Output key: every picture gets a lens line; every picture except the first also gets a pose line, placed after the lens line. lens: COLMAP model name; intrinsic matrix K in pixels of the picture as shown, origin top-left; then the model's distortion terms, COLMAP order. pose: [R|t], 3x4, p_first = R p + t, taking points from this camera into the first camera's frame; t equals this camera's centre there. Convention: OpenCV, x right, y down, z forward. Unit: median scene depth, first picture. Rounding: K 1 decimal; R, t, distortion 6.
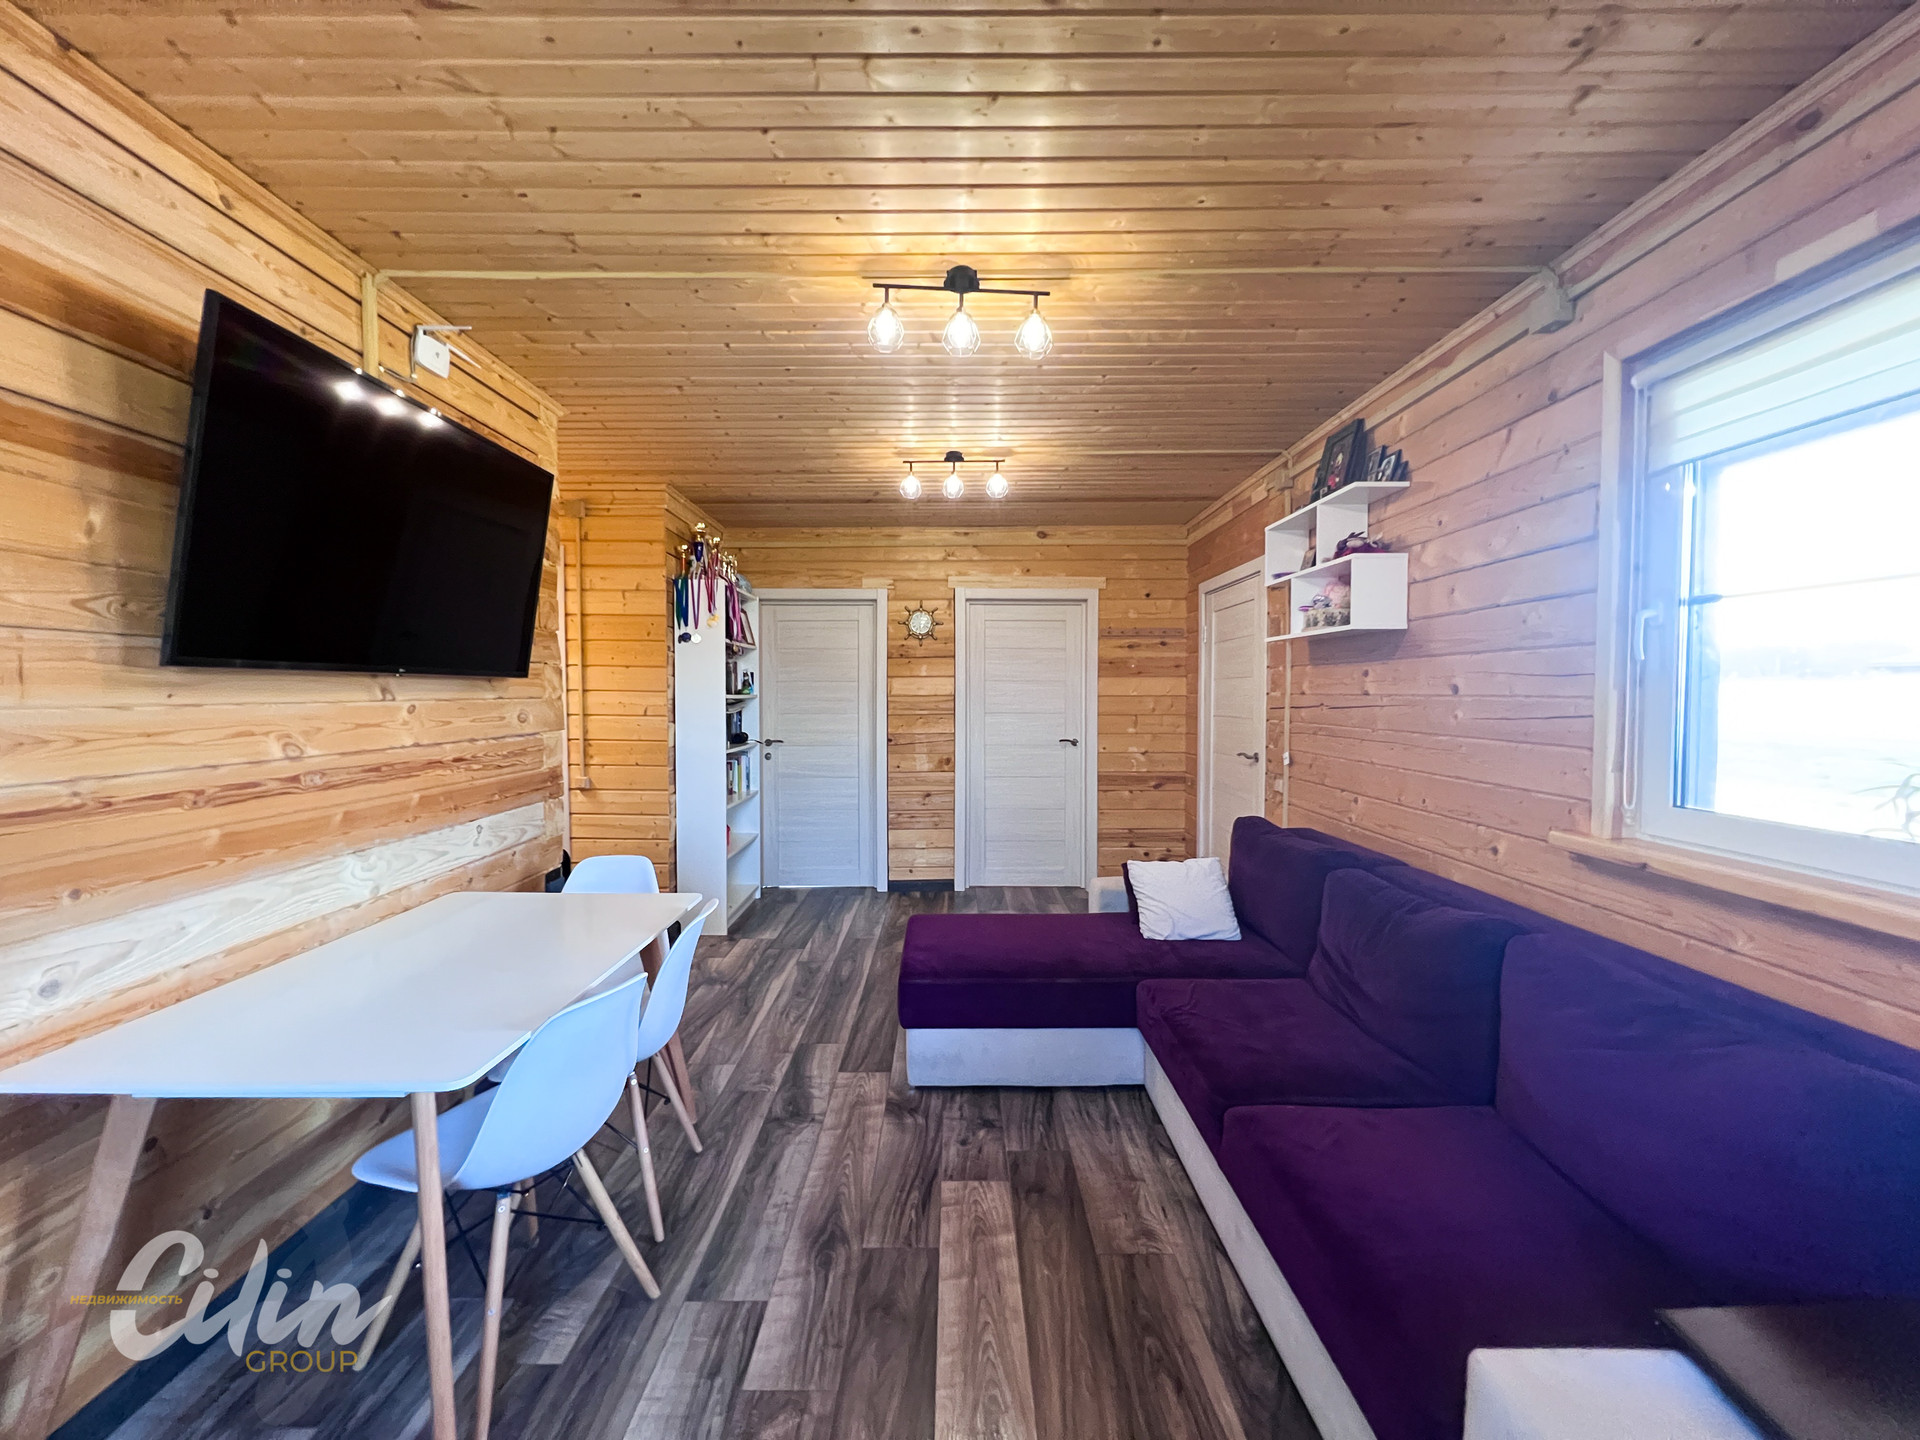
lens RADIAL K [[771.2, 0, 953.5], [0, 771.2, 721.6], [0, 0, 1]] dist [-0.000568, 0.000583]
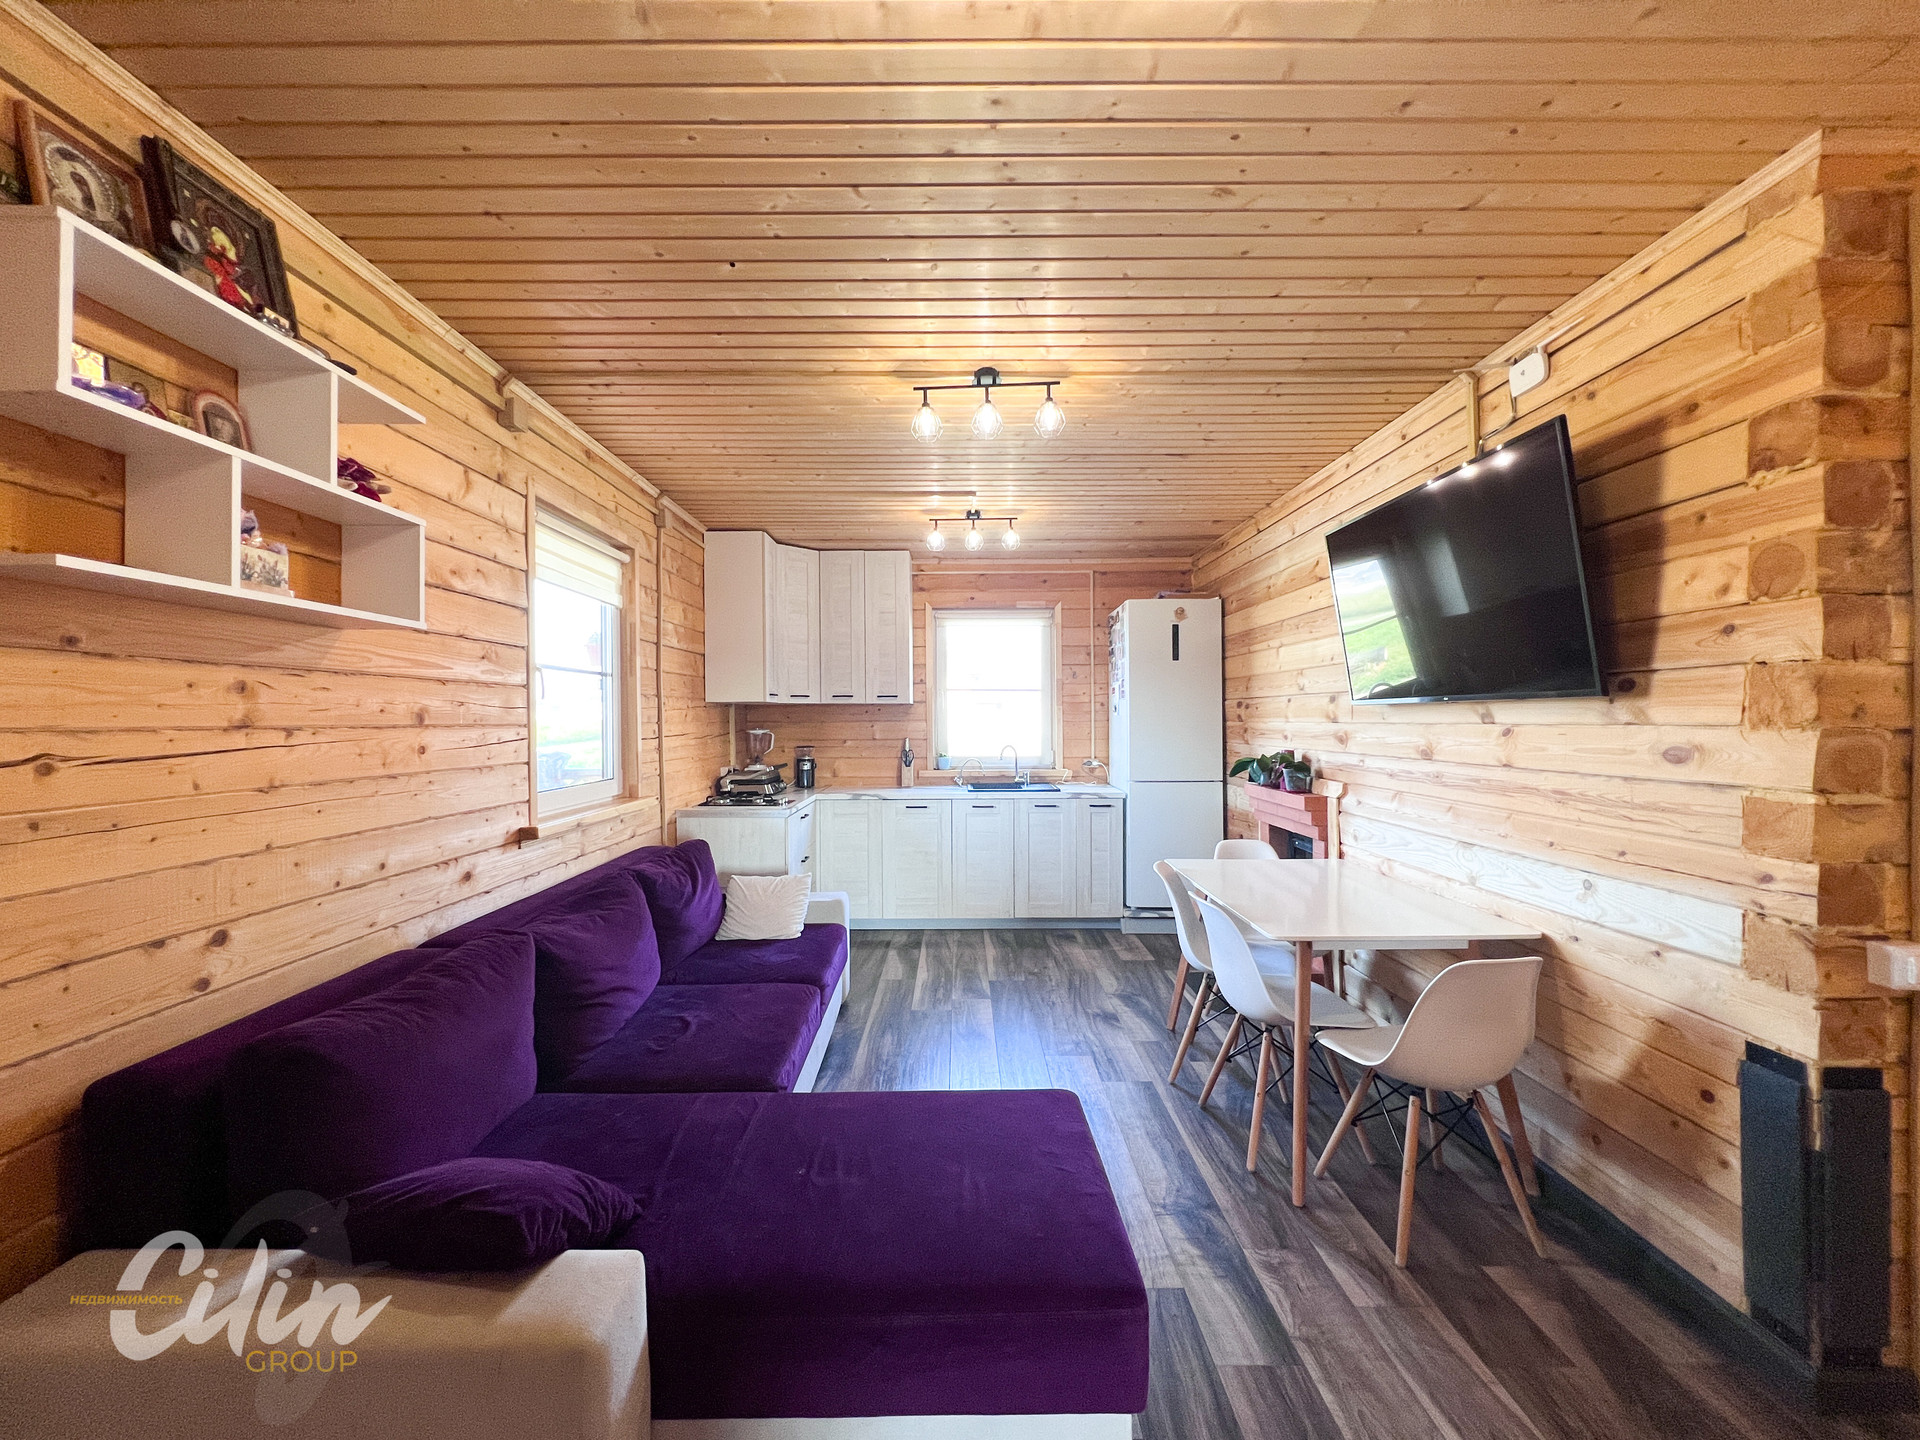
lens RADIAL K [[771.2, 0, 953.5], [0, 771.2, 721.6], [0, 0, 1]] dist [-0.000568, 0.000583]
pose [[-0.999977, 0.004967, 0.004517, 0.054363], [0.005138, 0.999235, 0.038778, -0.074802], [-0.004321, 0.038800, -0.999238, 2.022297]]
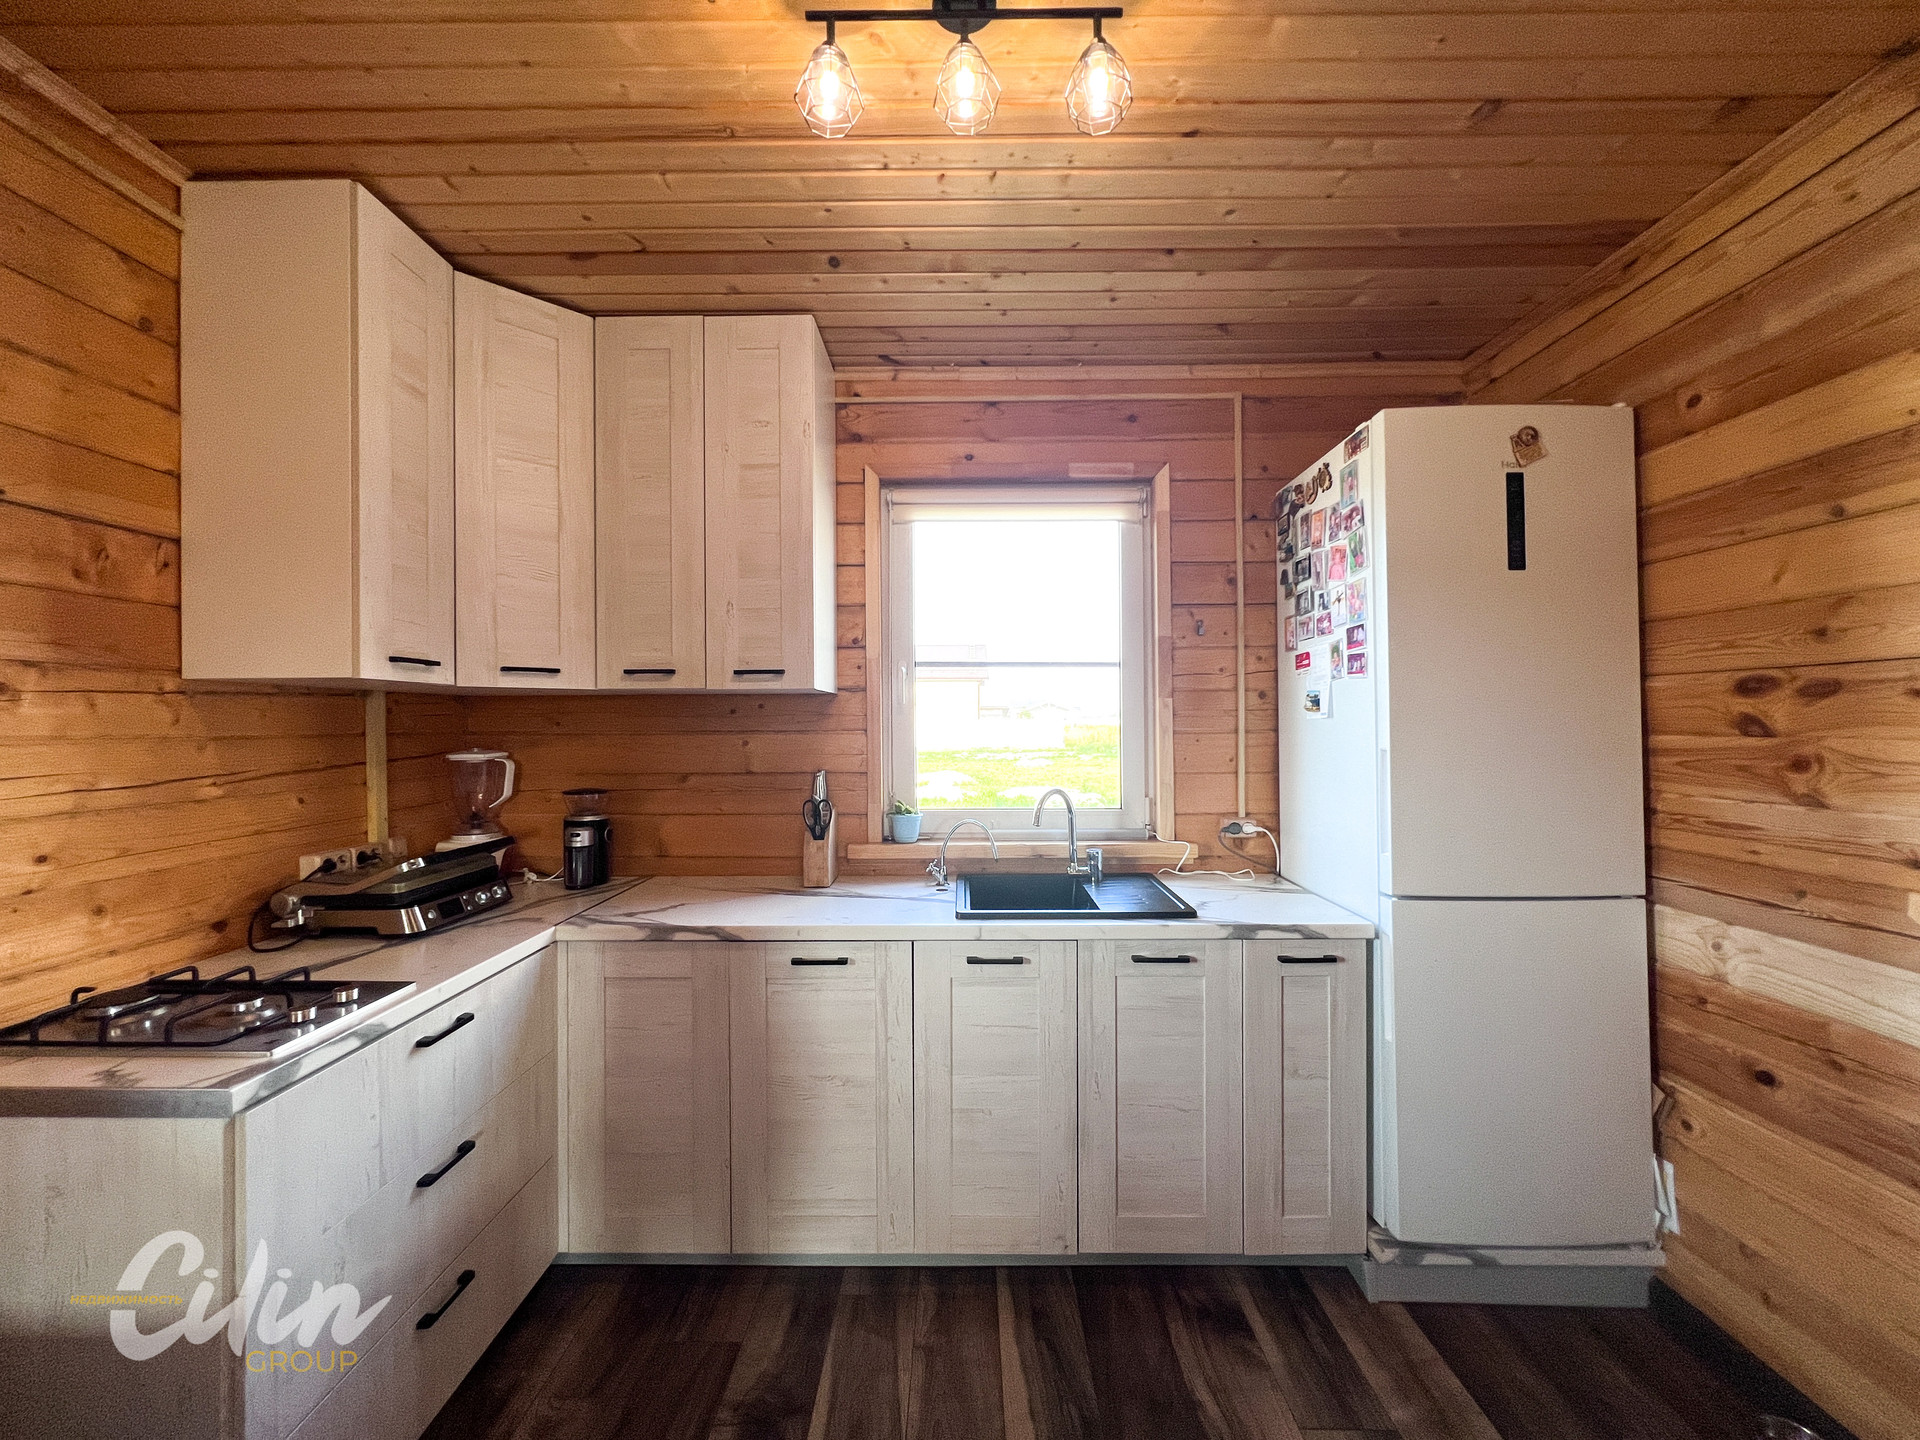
lens RADIAL K [[771.2, 0, 953.5], [0, 771.2, 721.6], [0, 0, 1]] dist [-0.000568, 0.000583]
pose [[-0.999951, 0.005153, 0.008394, 0.036720], [0.005400, 0.999547, 0.029617, -0.051799], [-0.008238, 0.029660, -0.999526, 1.347732]]
